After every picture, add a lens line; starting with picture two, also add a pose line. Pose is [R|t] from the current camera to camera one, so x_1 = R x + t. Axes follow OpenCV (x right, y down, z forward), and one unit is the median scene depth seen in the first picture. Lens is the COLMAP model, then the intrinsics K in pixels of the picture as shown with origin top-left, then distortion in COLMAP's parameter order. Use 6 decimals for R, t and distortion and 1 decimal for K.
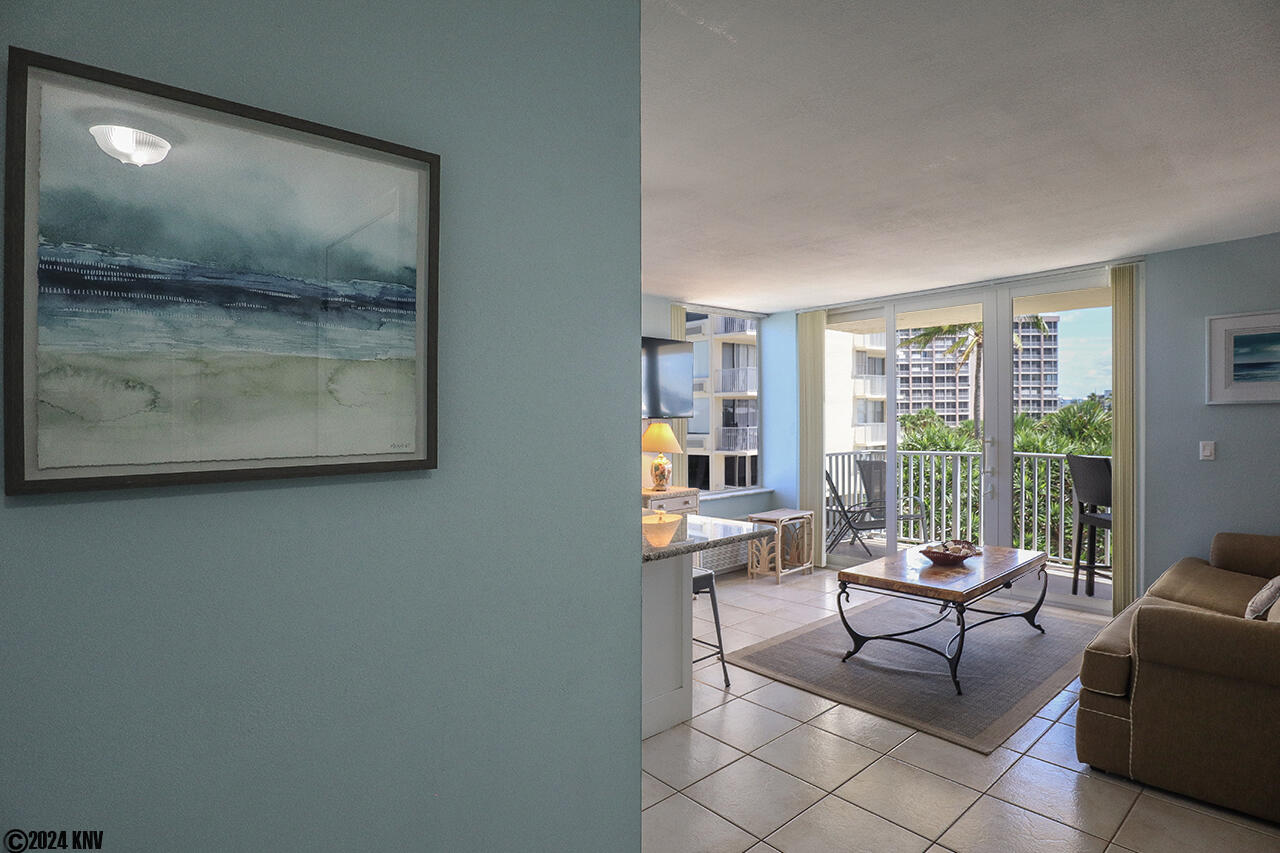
lens RADIAL K [[675.1, 0, 640.8], [0, 675.1, 443.7], [0, 0, 1]] dist [-0.024153, 0.002493]
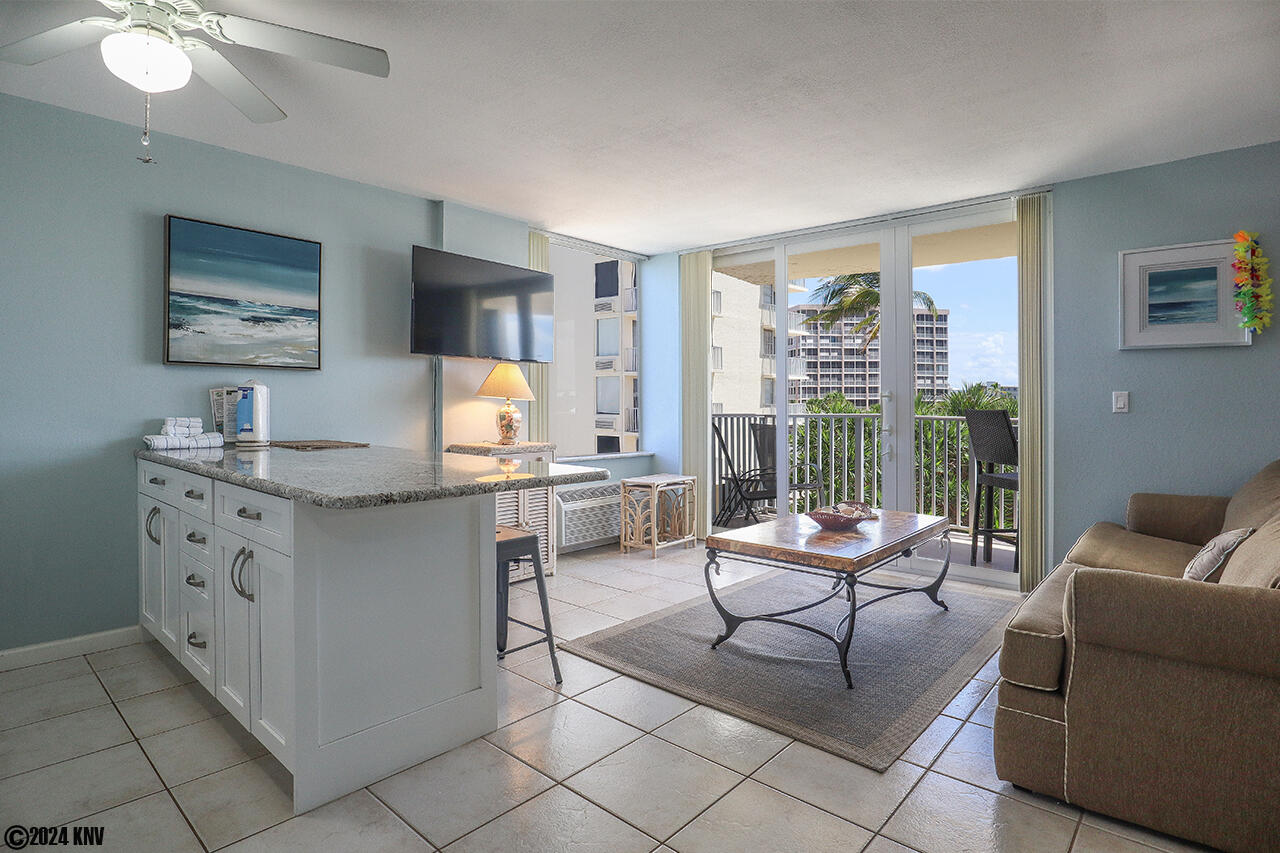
lens RADIAL K [[637.5, 0, 643.8], [0, 637.5, 420.9], [0, 0, 1]] dist [-0.005596, 0.000488]
pose [[0.994654, 0.009279, 0.102850, 0.127099], [-0.006332, 0.999561, -0.028938, 0.066944], [-0.103074, 0.028132, 0.994276, 0.219853]]
